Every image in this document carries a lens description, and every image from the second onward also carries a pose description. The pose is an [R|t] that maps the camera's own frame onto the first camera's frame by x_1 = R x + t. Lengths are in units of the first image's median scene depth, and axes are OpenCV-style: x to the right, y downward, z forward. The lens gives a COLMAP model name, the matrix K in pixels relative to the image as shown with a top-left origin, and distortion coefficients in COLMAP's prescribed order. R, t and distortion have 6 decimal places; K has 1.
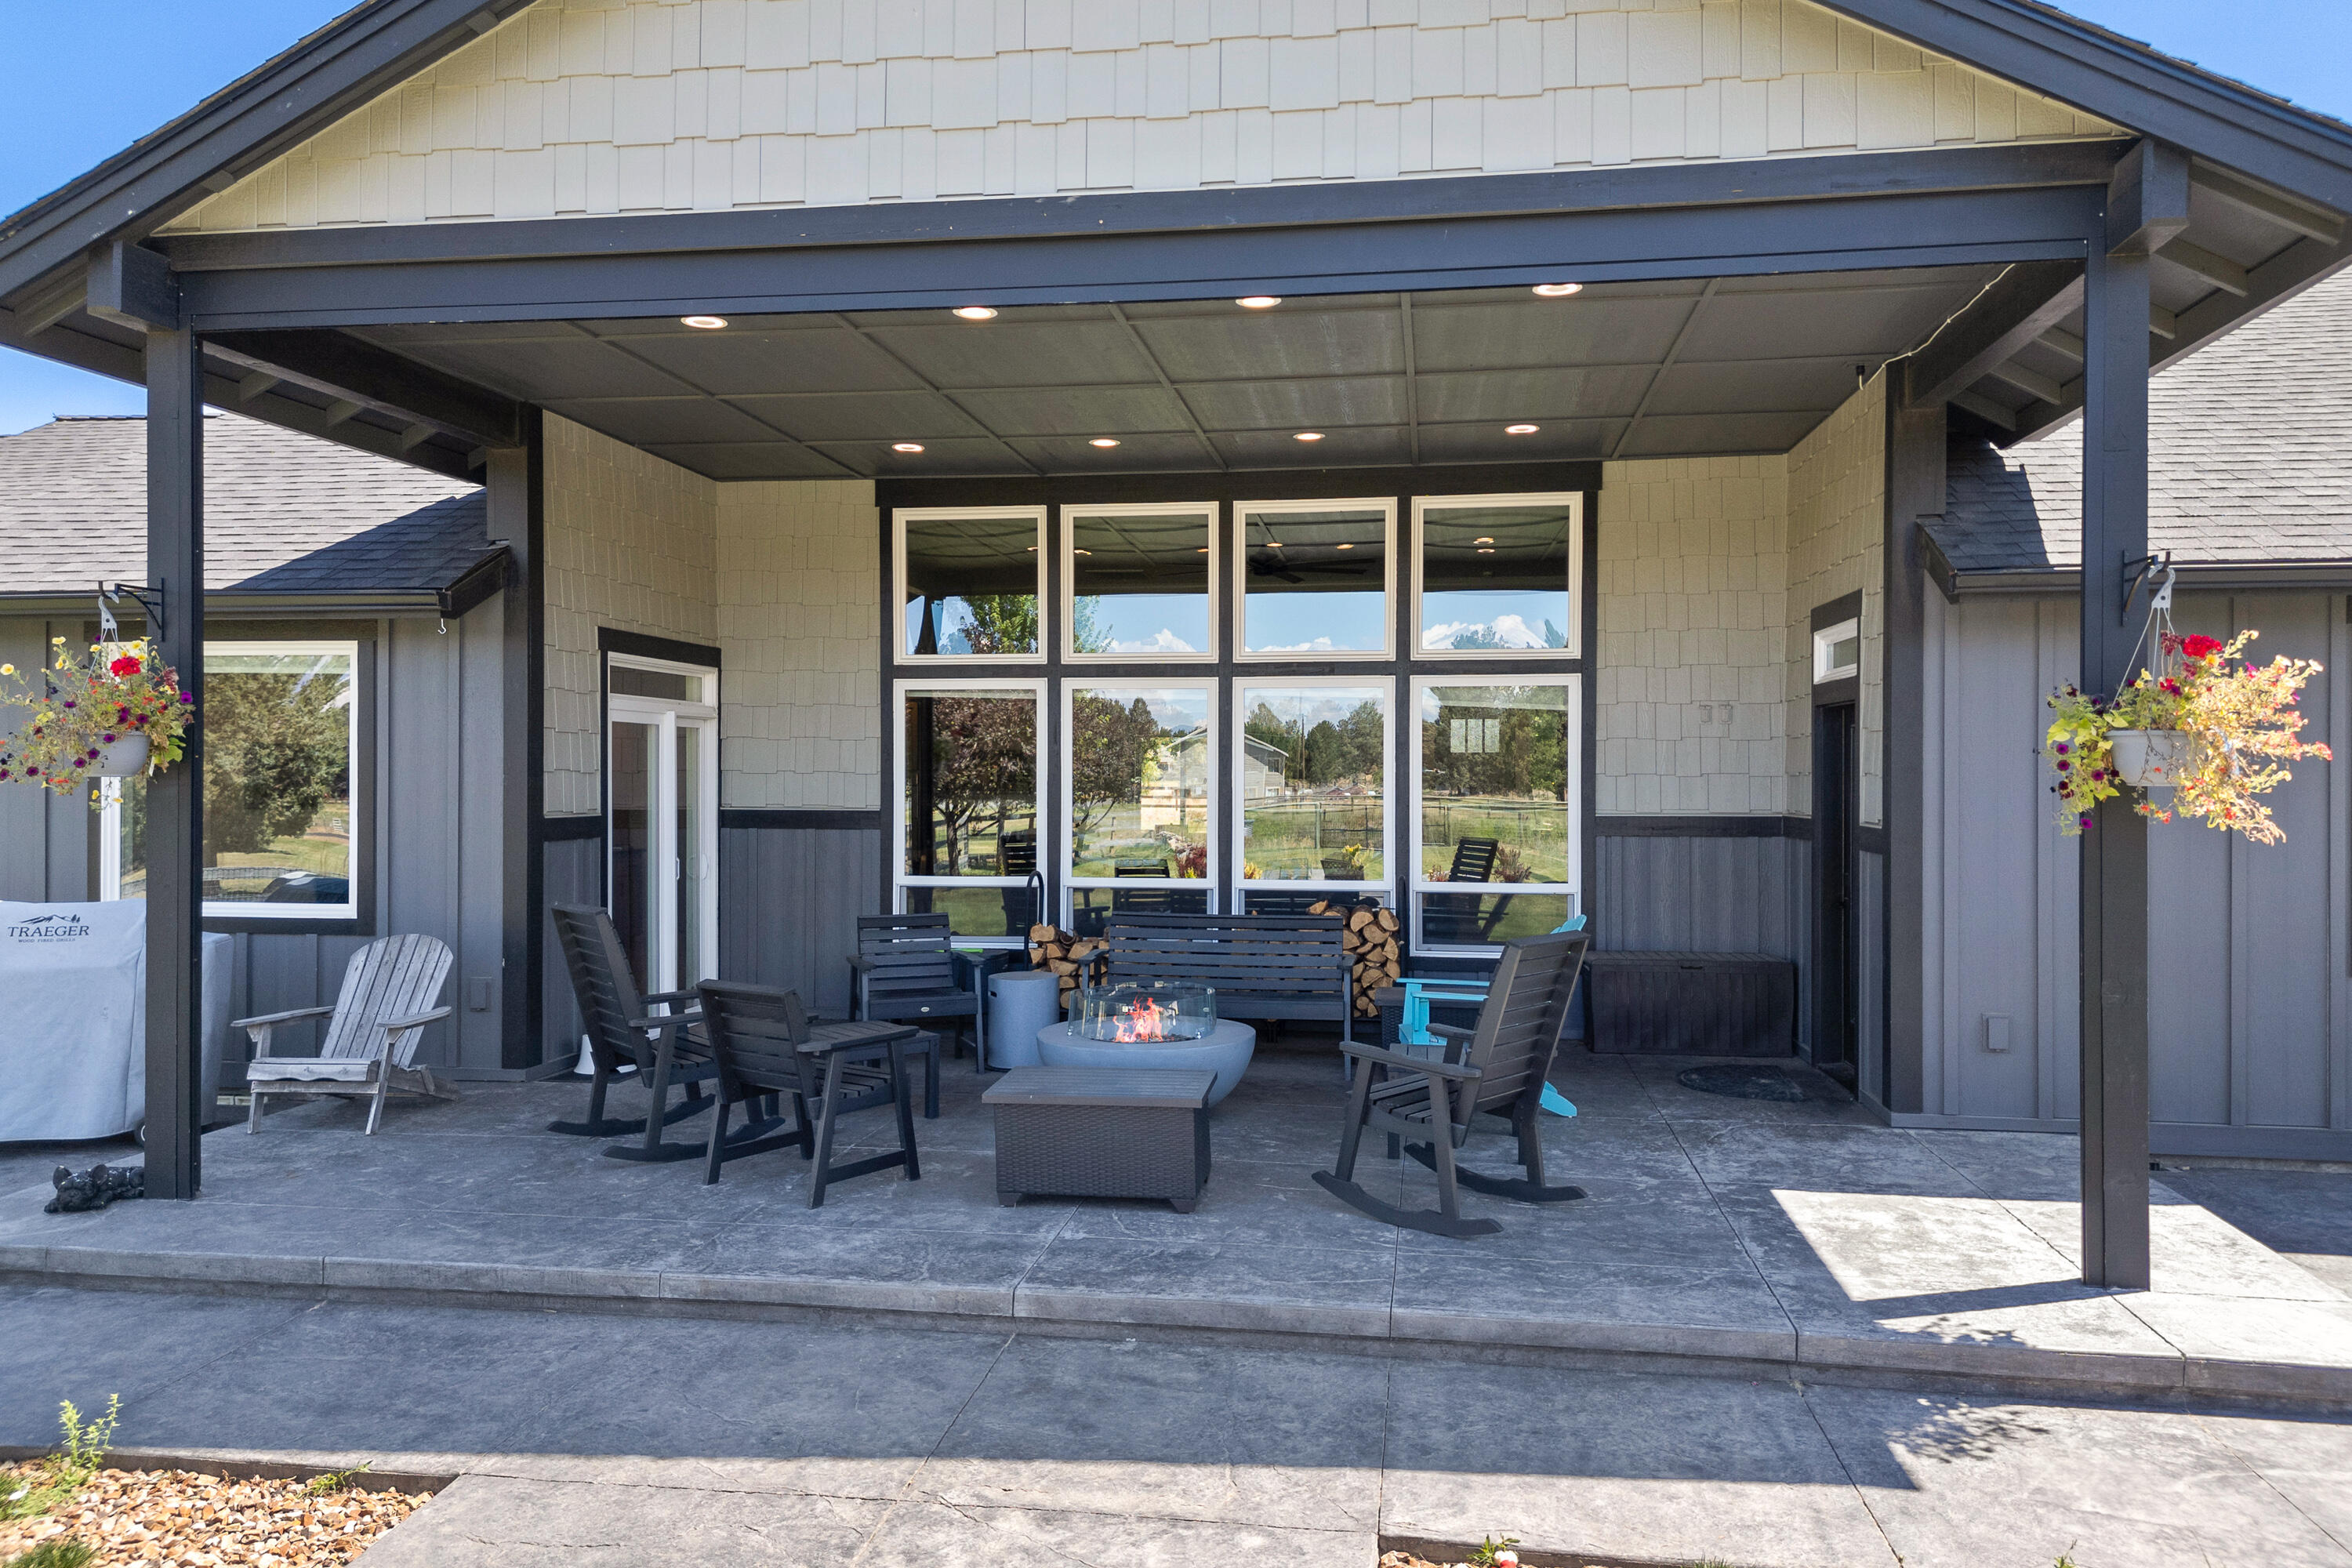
lens RADIAL K [[1622.1, 0, 1223.4], [0, 1622.1, 789.3], [0, 0, 1]] dist [0.113985, -0.144553]
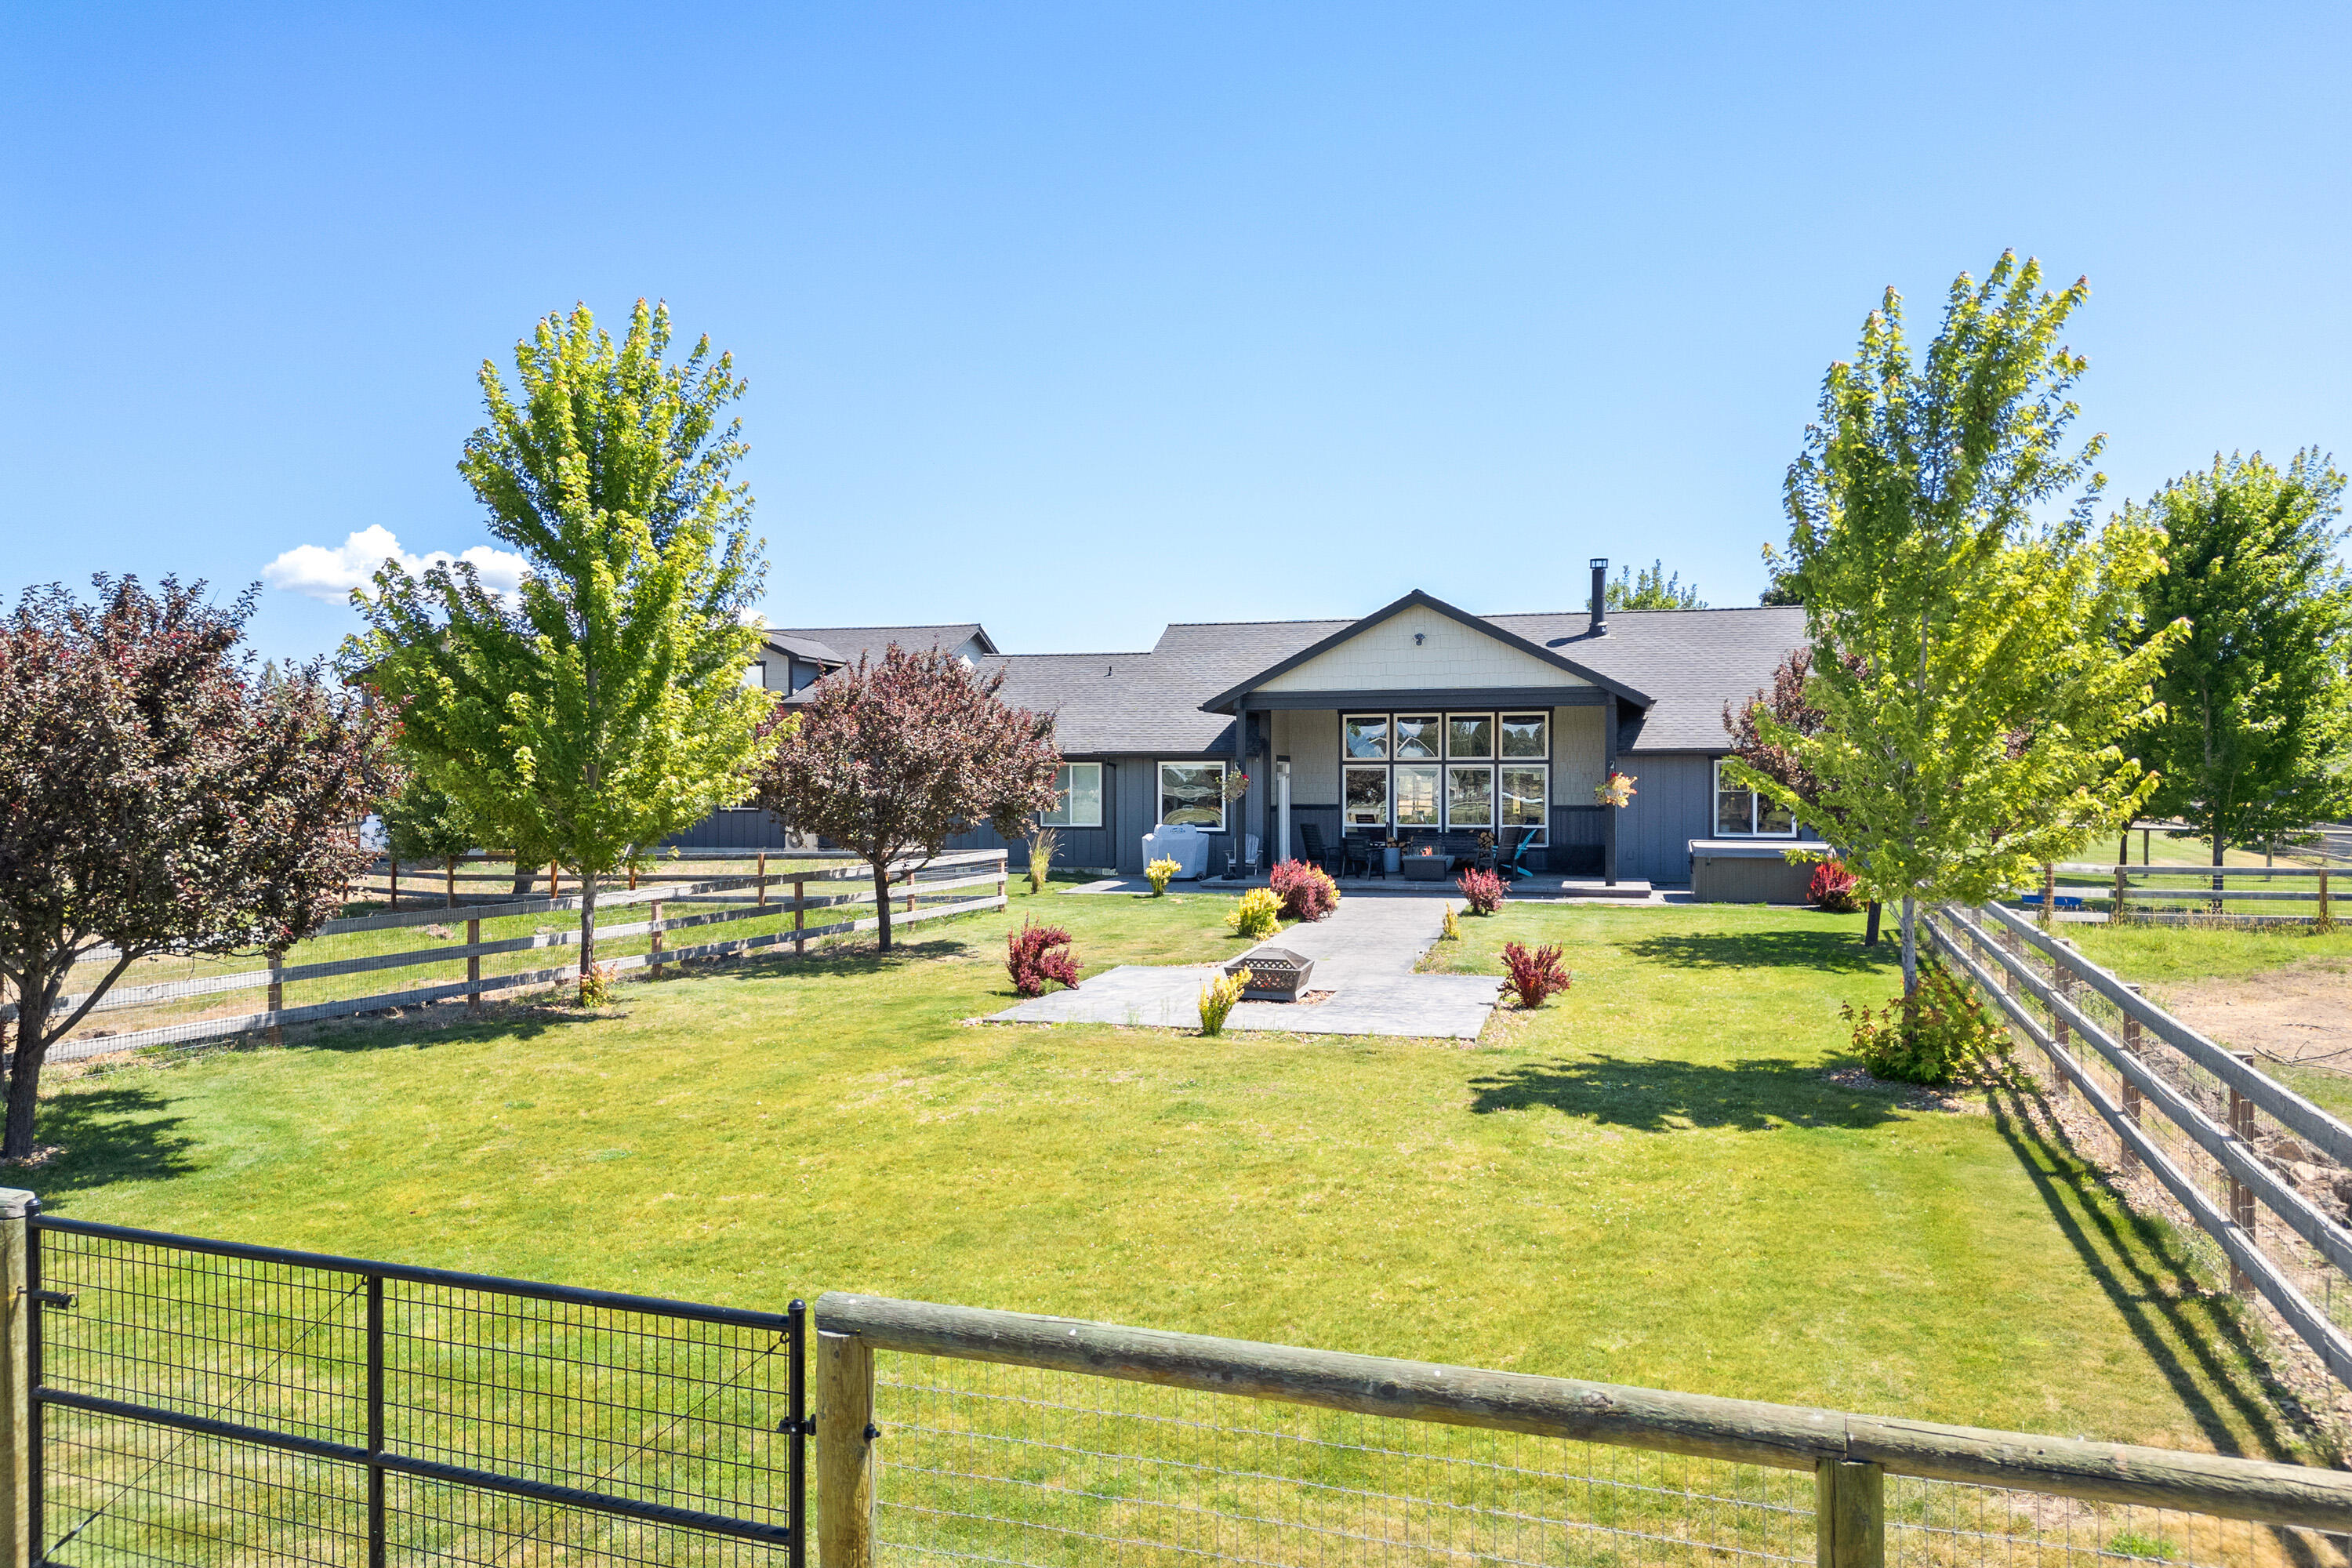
lens RADIAL K [[1546.2, 0, 1131.1], [0, 1546.2, 772.3], [0, 0, 1]] dist [0.035769, -0.118720]
pose [[0.985588, -0.004521, -0.169106, -0.127202], [0.002957, 0.999951, -0.009497, -0.031652], [0.169140, 0.008861, 0.985552, -3.097811]]
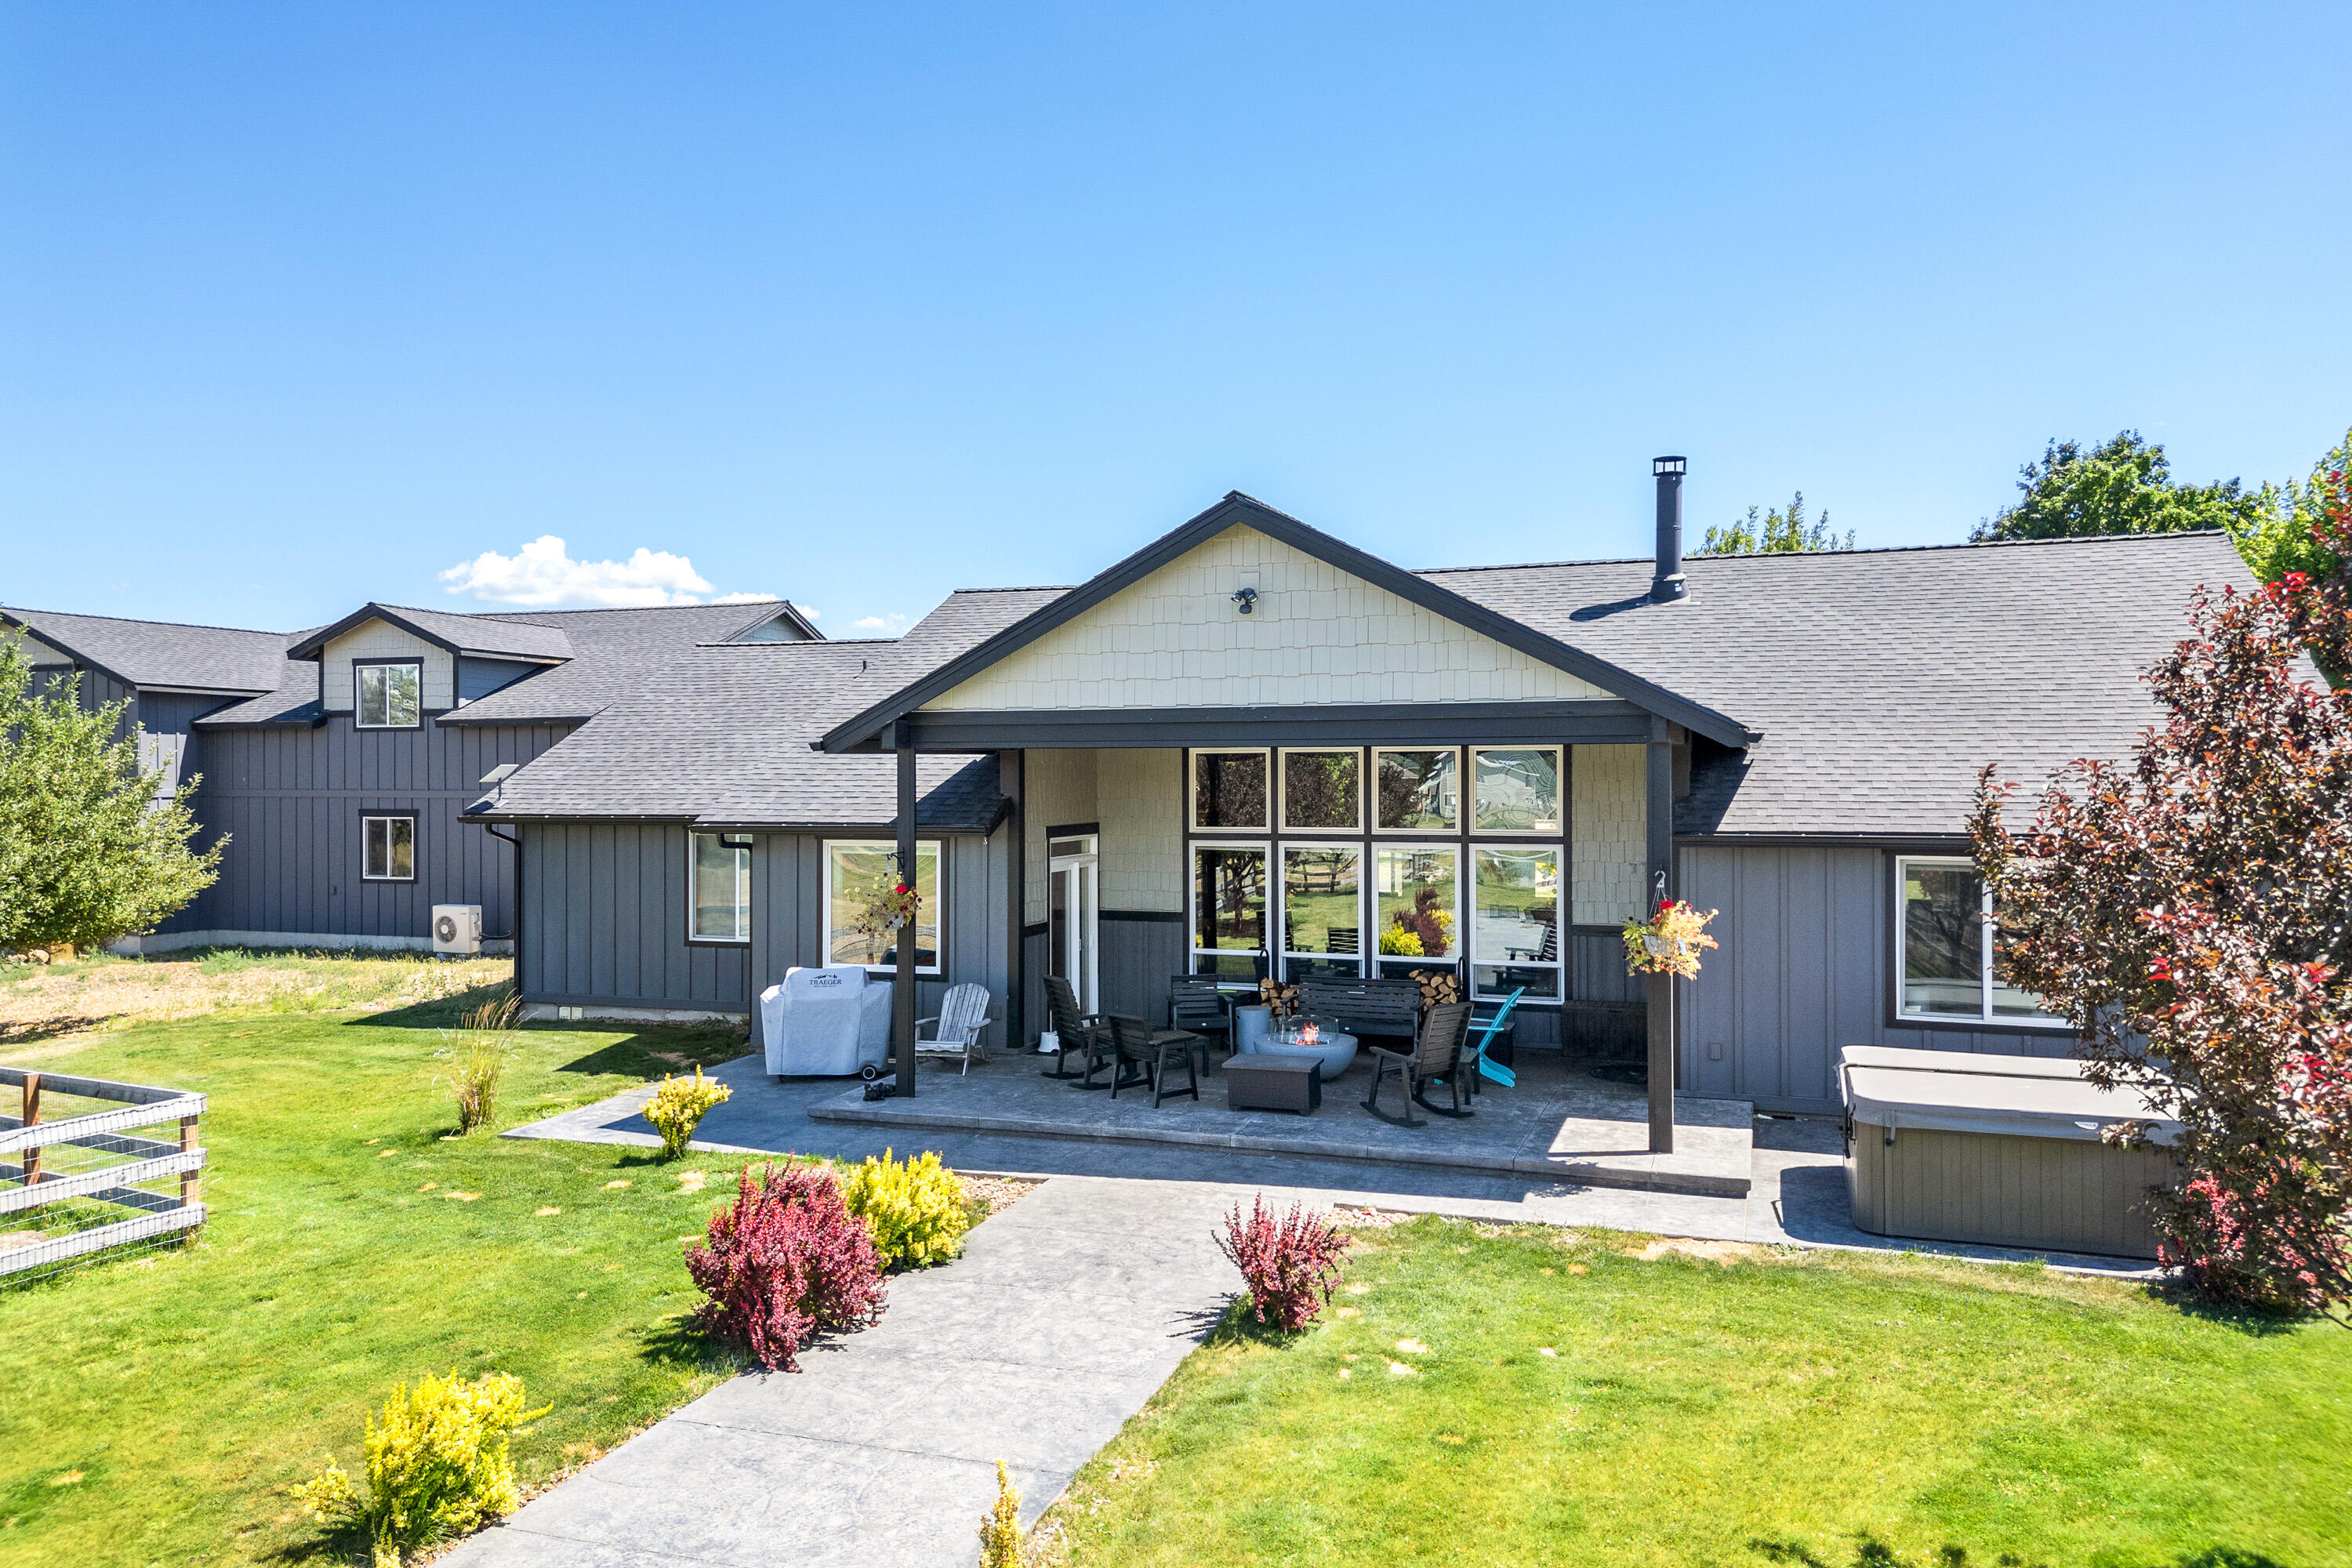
lens RADIAL K [[1622.1, 0, 1223.4], [0, 1622.1, 789.3], [0, 0, 1]] dist [0.113985, -0.144553]
pose [[0.982668, -0.003797, -0.185337, 0.238063], [0.004207, 0.999990, 0.001817, -0.177380], [0.185328, -0.002566, 0.982673, -1.077923]]
